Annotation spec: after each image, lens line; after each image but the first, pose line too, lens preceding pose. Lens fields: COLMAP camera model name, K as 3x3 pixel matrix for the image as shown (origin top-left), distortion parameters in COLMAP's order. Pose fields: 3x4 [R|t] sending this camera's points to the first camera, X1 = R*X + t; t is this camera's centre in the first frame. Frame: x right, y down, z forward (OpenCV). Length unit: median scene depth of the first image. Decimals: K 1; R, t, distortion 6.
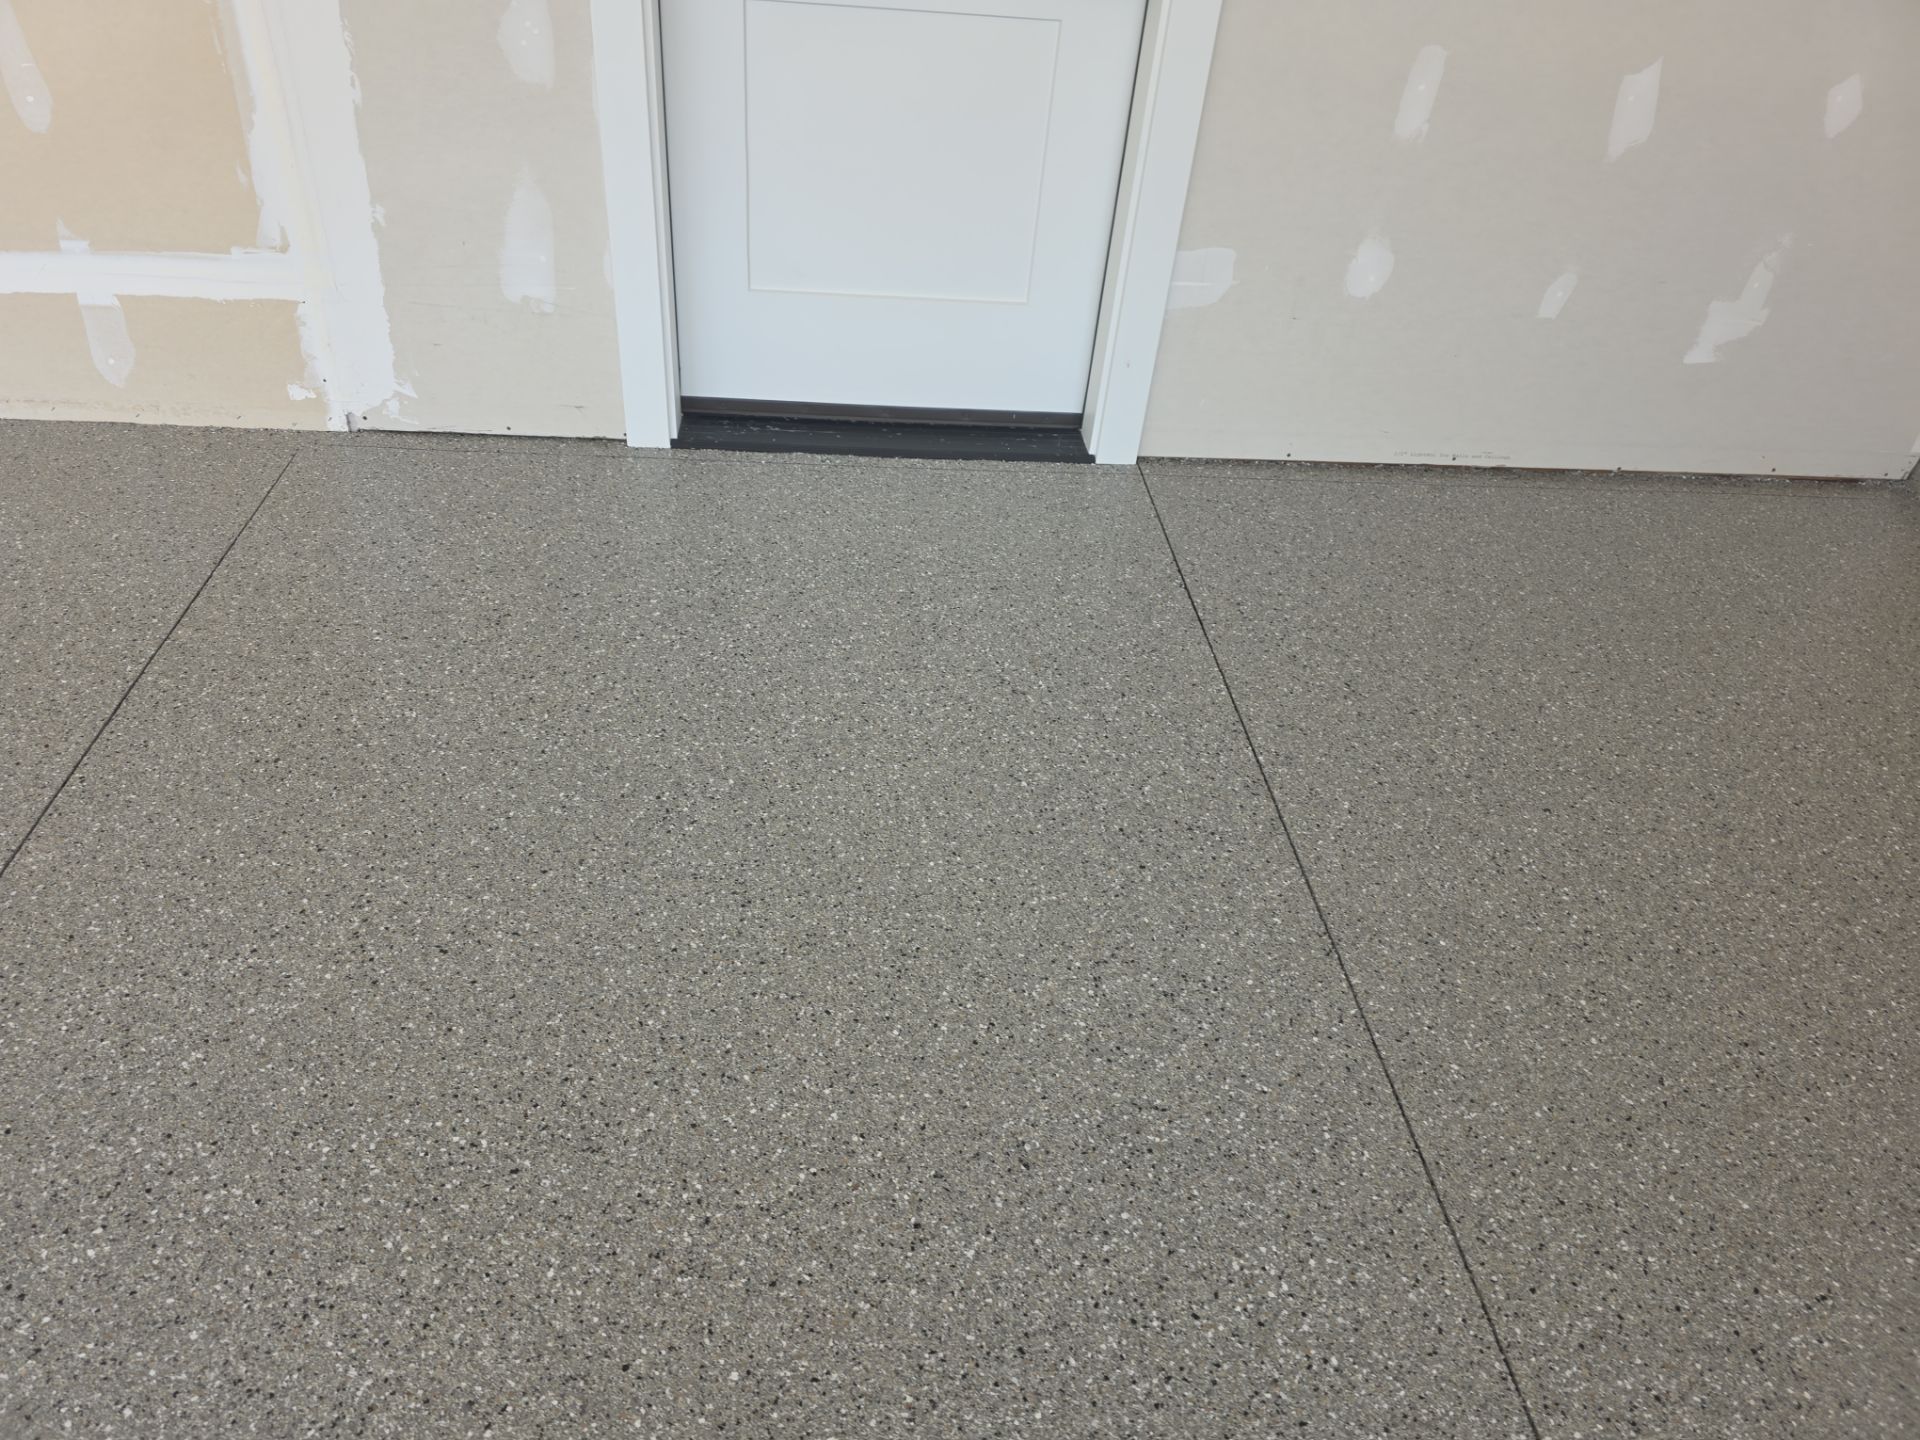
lens RADIAL K [[1262.1, 0, 932.9], [0, 1262.1, 727.5], [0, 0, 1]] dist [0.036444, -0.042041]
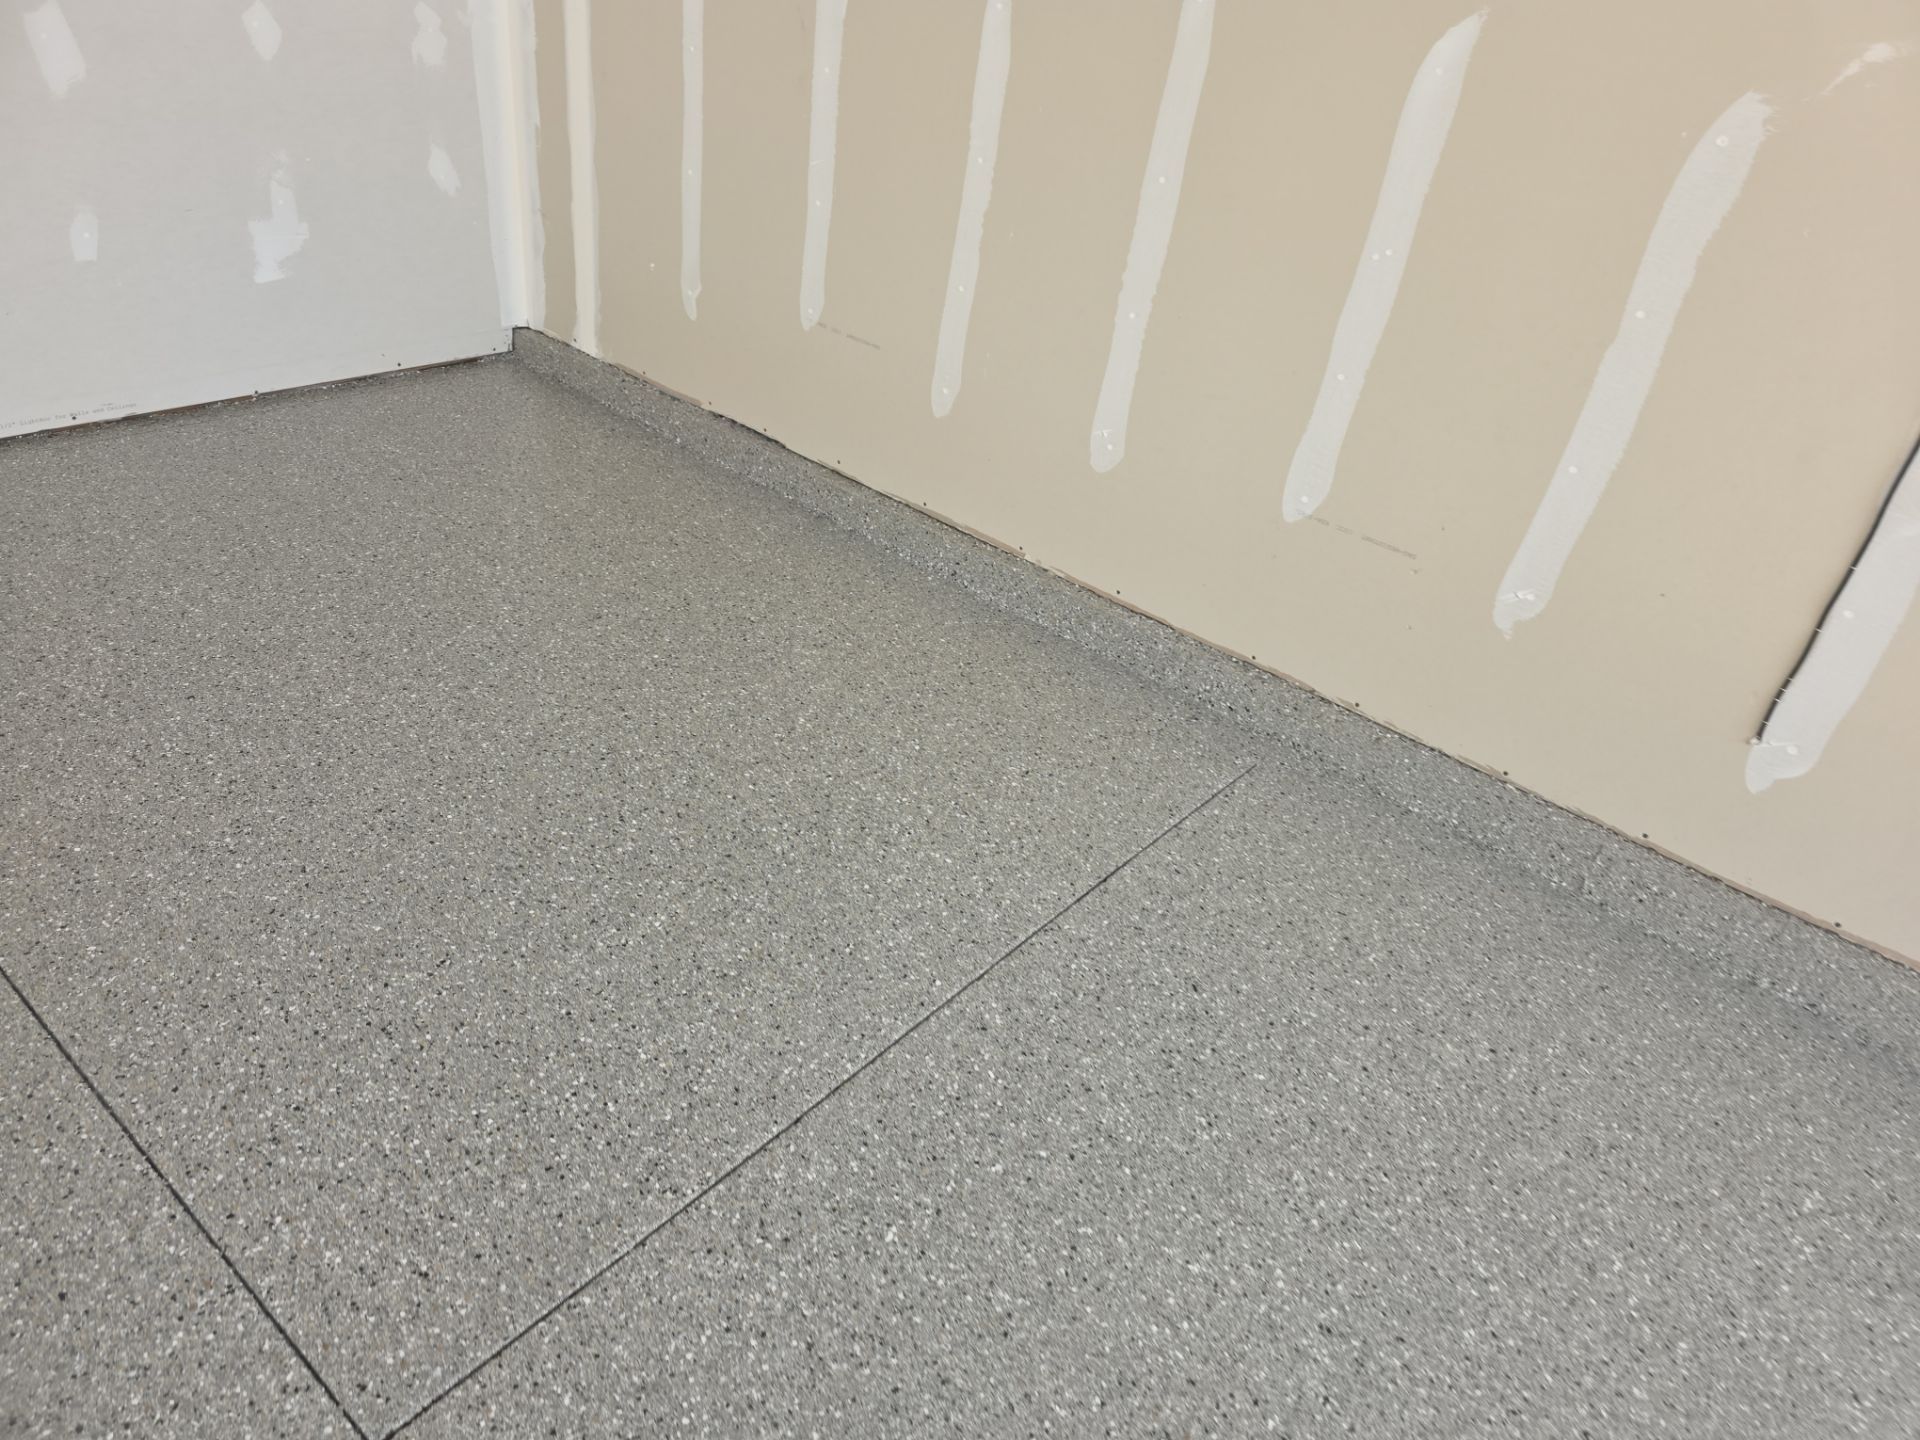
lens RADIAL K [[1282.2, 0, 924.3], [0, 1282.2, 716.0], [0, 0, 1]] dist [0.049874, -0.046965]
pose [[0.693128, -0.371397, 0.617768, 0.219507], [0.382518, 0.915929, 0.121468, 0.165062], [-0.610945, 0.152115, 0.776922, -0.171421]]
